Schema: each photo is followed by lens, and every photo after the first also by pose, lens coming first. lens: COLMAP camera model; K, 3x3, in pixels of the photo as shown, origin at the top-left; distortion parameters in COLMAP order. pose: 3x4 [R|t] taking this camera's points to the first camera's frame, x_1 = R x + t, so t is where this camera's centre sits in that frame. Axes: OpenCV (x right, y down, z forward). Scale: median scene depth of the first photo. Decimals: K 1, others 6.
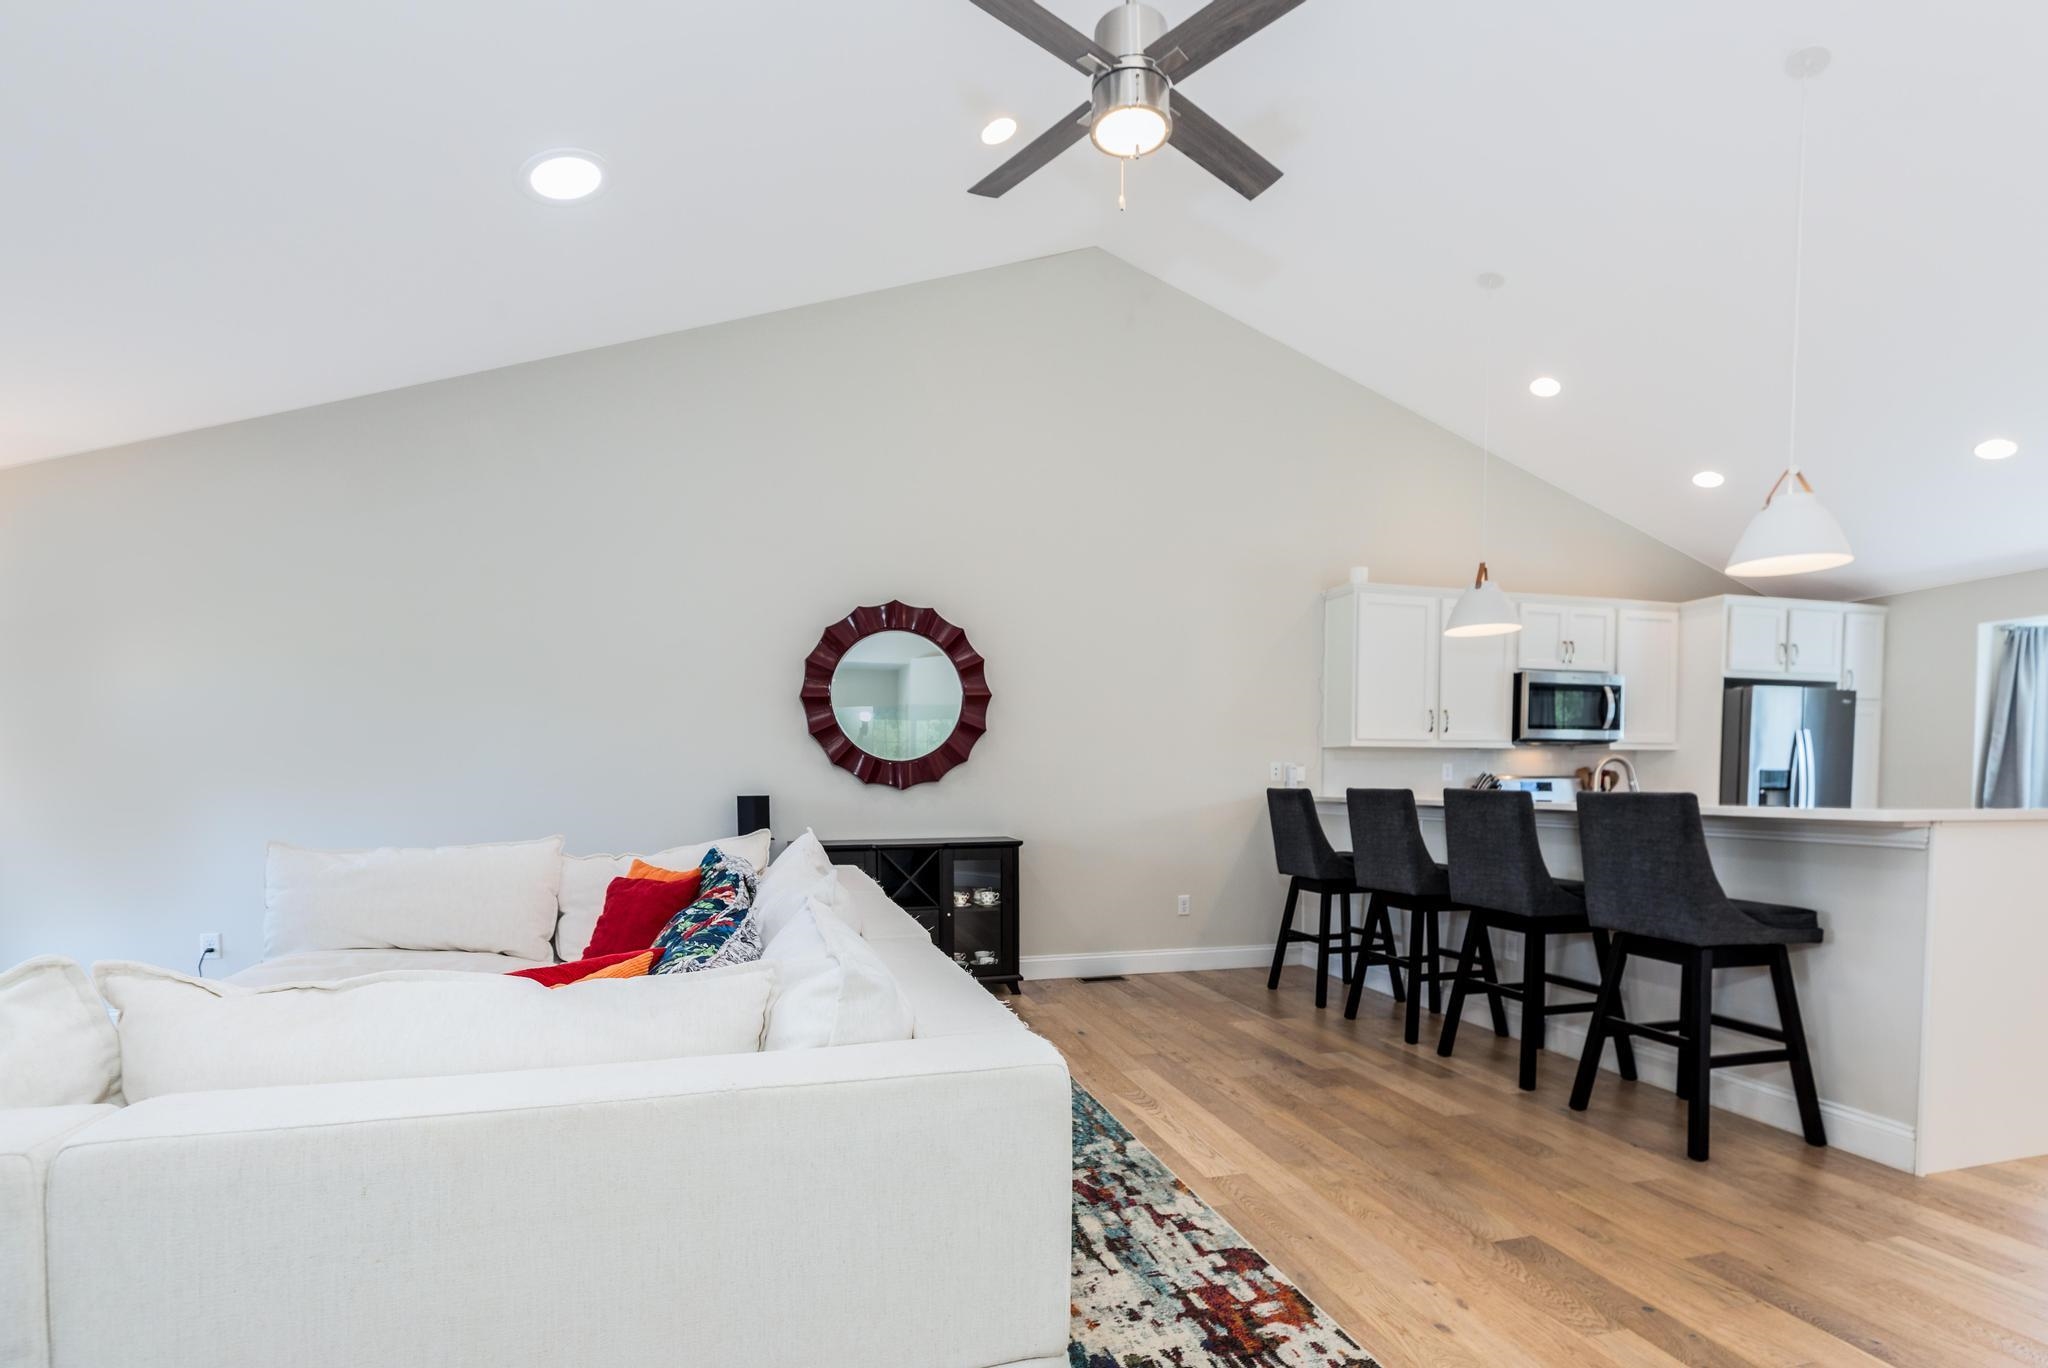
lens RADIAL K [[958.4, 0, 1042.3], [0, 958.4, 812.9], [0, 0, 1]] dist [0.004763, -0.000147]
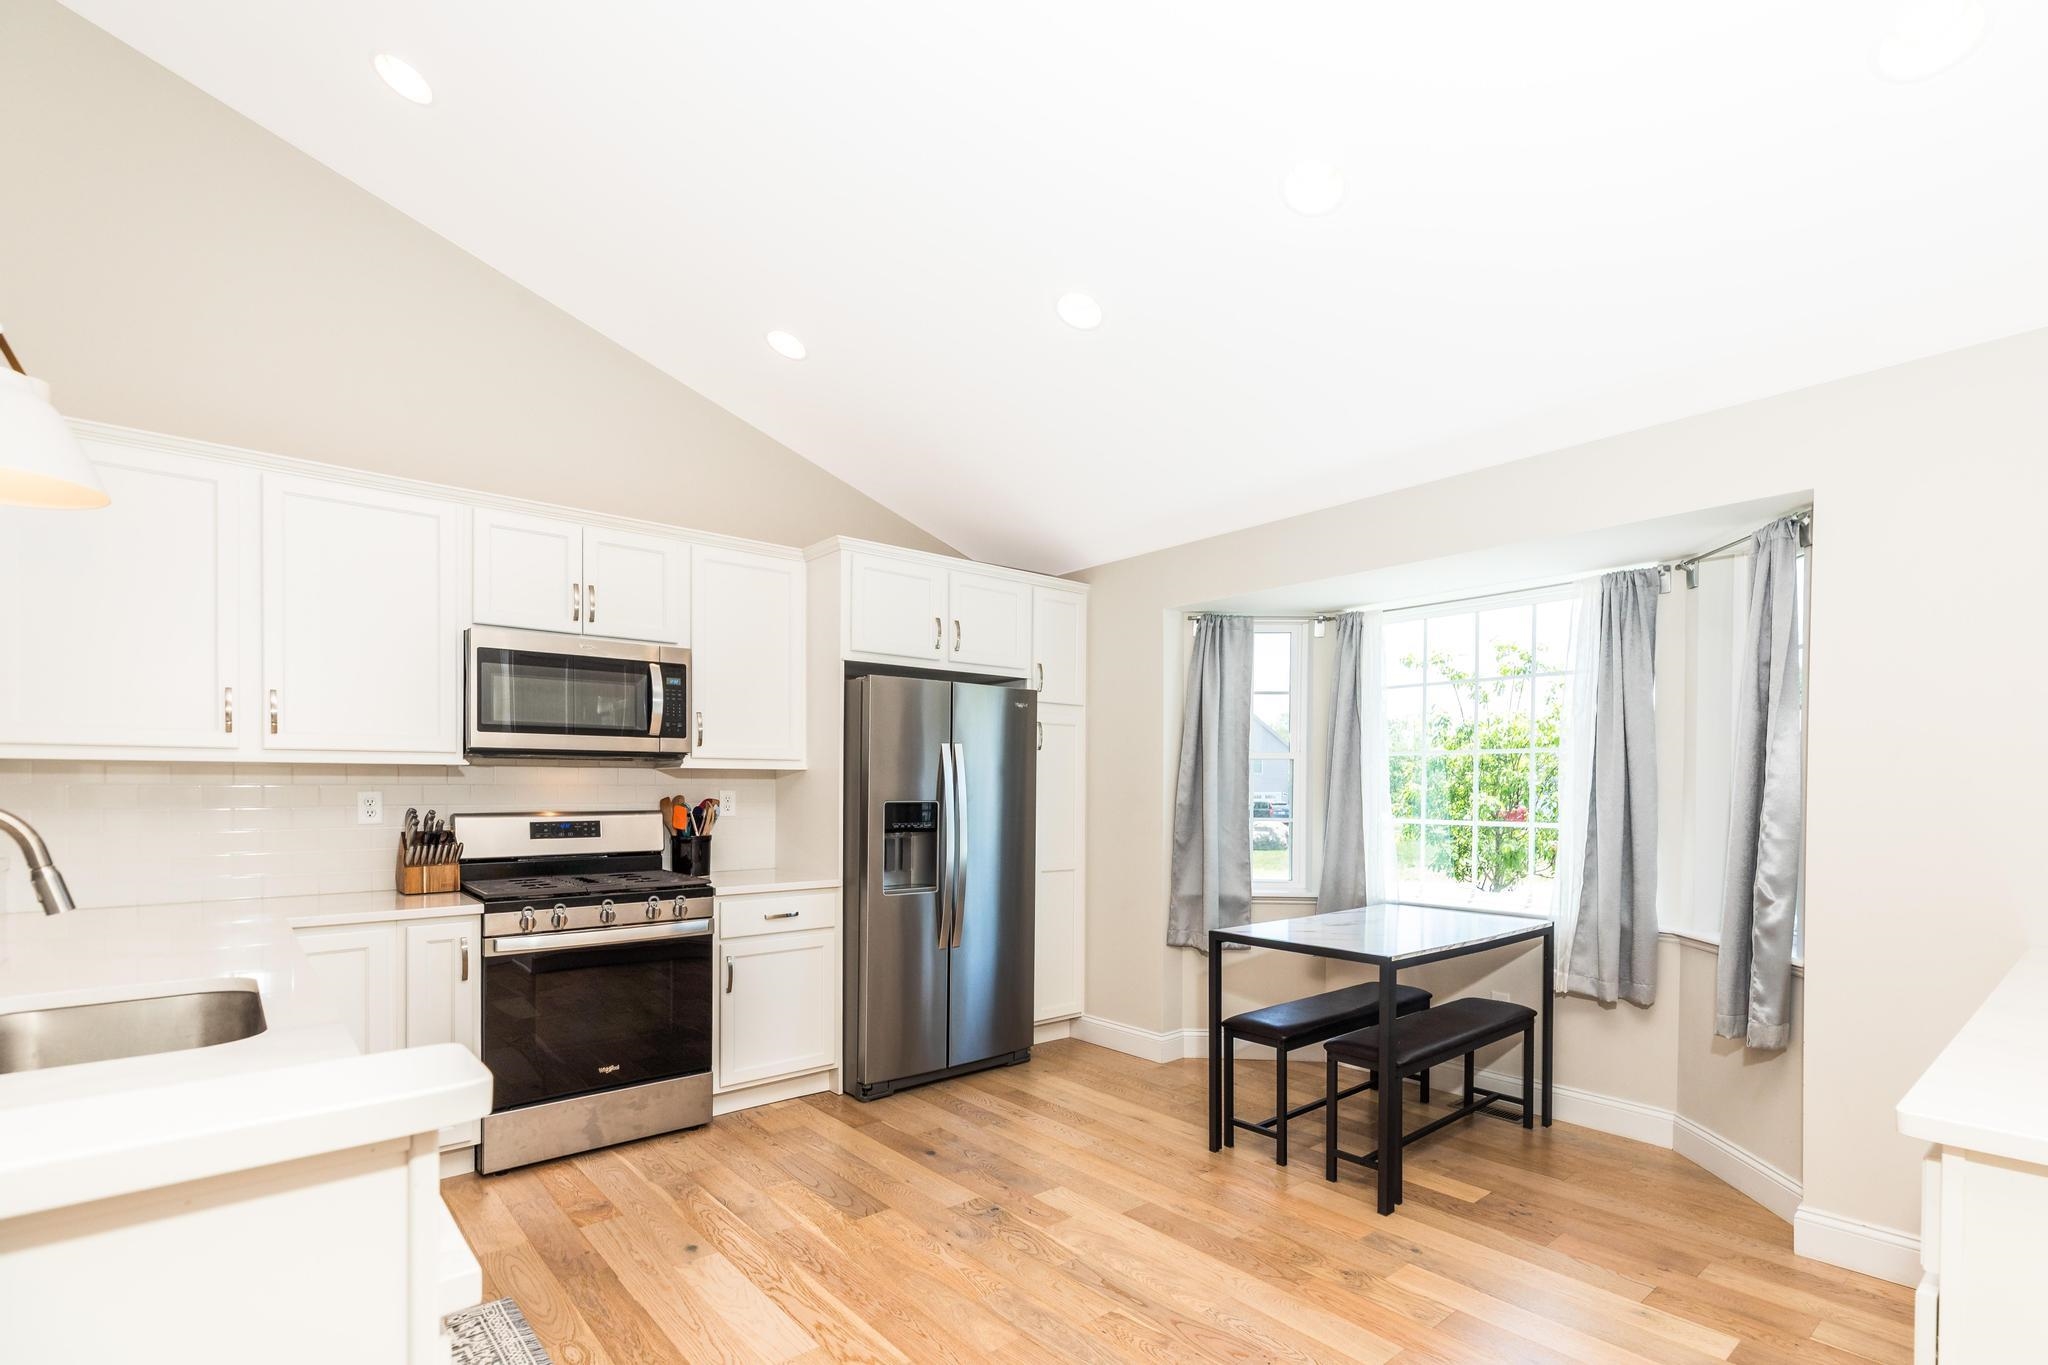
lens RADIAL K [[958.4, 0, 1063.7], [0, 958.4, 797.1], [0, 0, 1]] dist [0.004763, -0.000147]
pose [[0.907088, -0.001607, 0.420938, 0.591999], [0.012023, 0.999684, -0.022092, -0.033110], [-0.420769, 0.025100, 0.906820, 0.358085]]
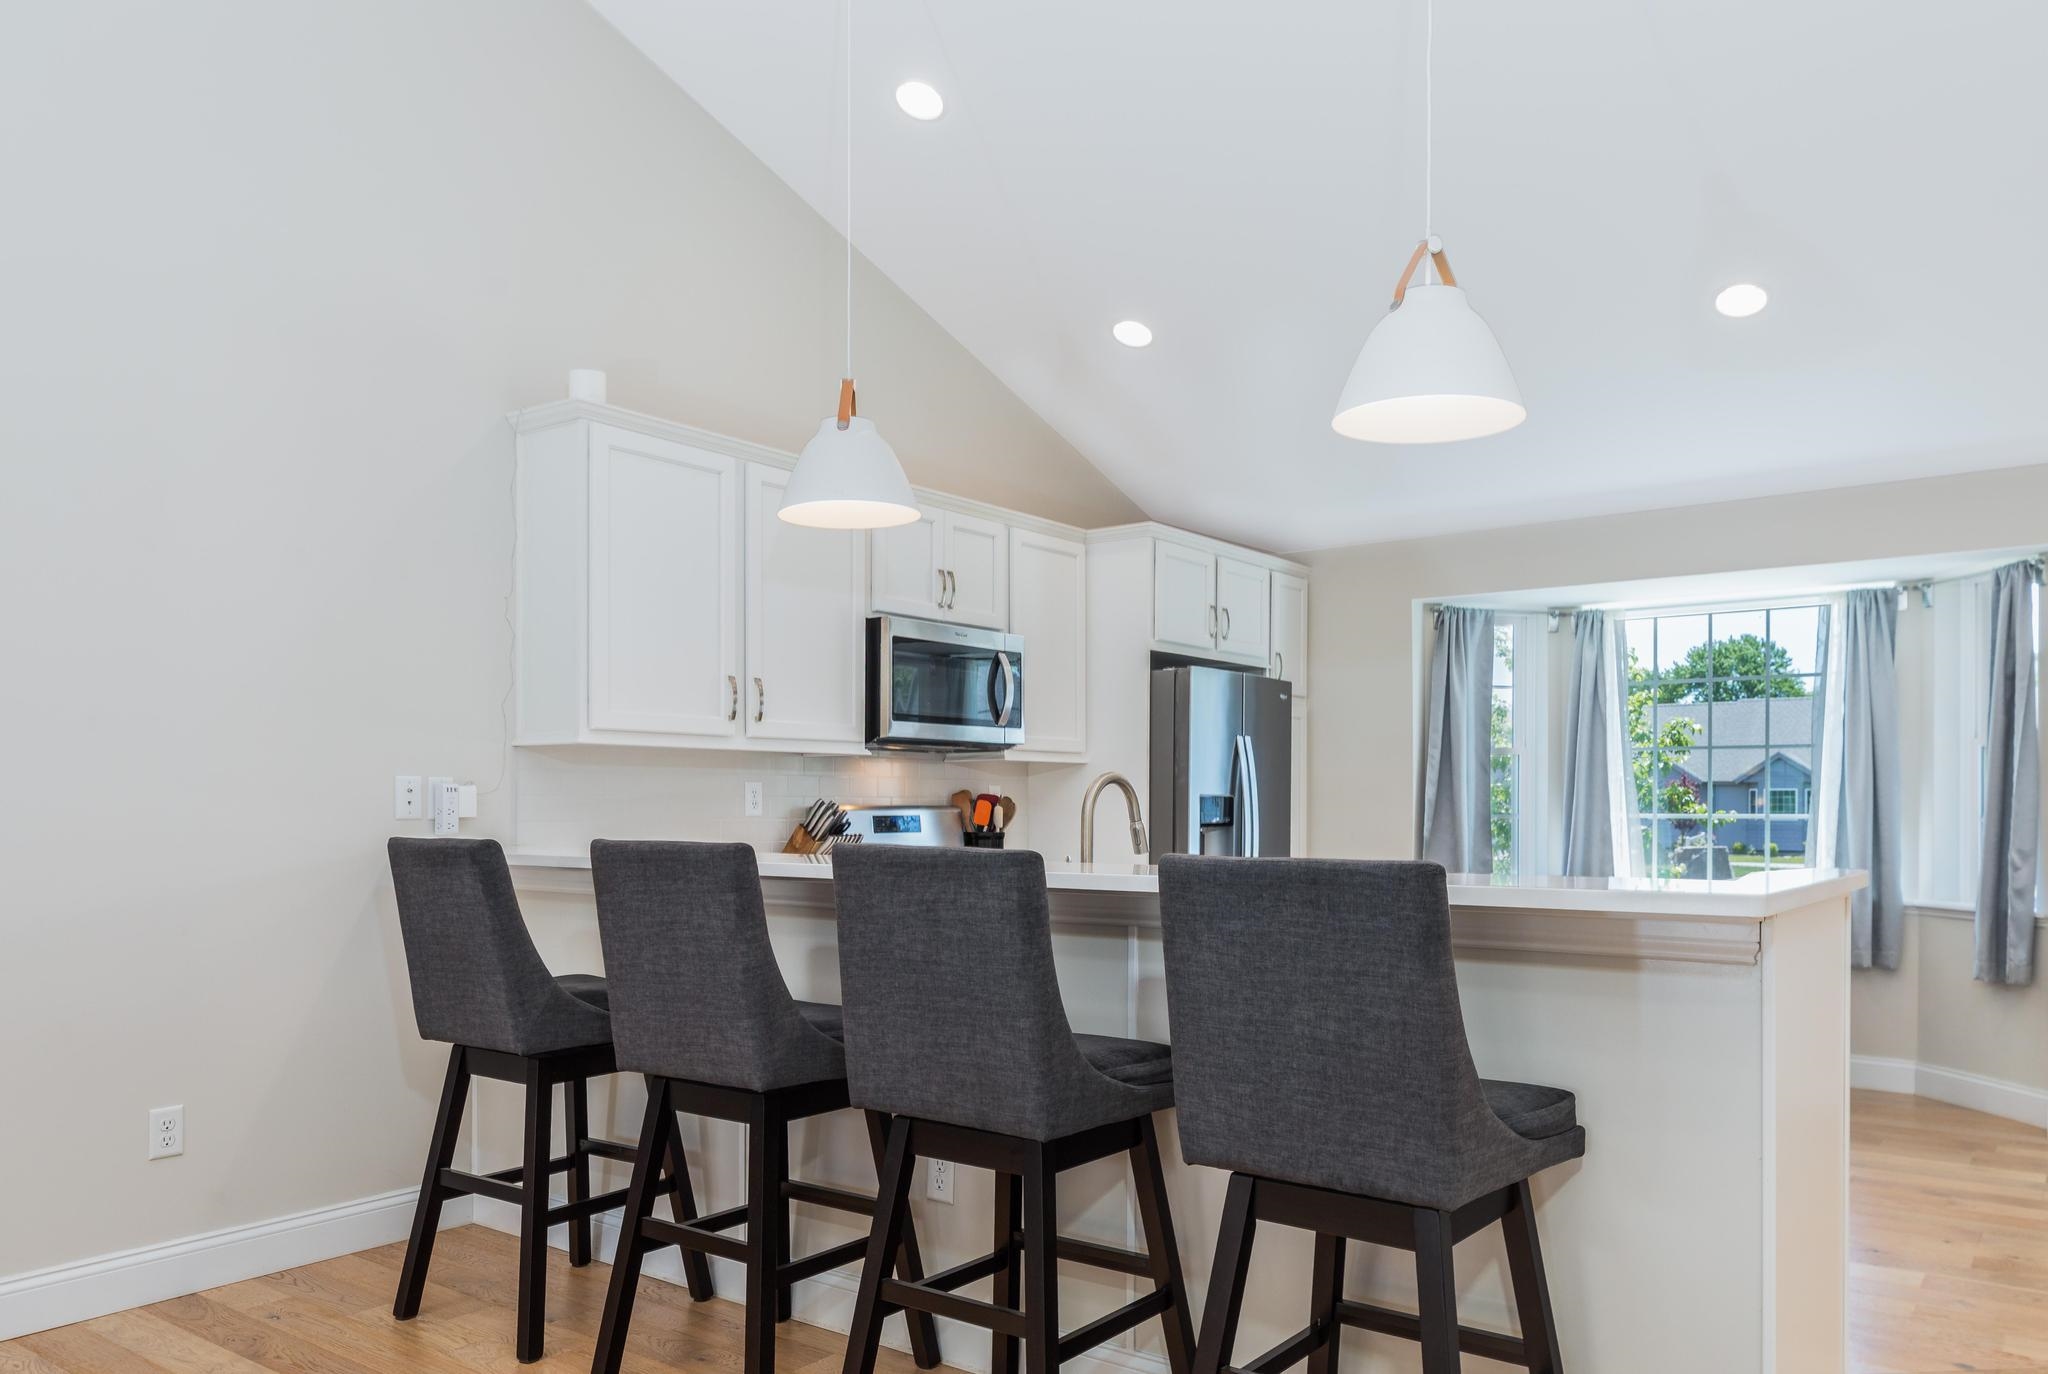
lens RADIAL K [[1468.1, 0, 1053.2], [0, 1468.1, 811.2], [0, 0, 1]] dist [0.014859, -0.002850]
pose [[0.790615, -0.003836, 0.612302, 0.063268], [0.020233, 0.999598, -0.019862, -0.017004], [-0.611980, 0.028092, 0.790374, 0.282880]]
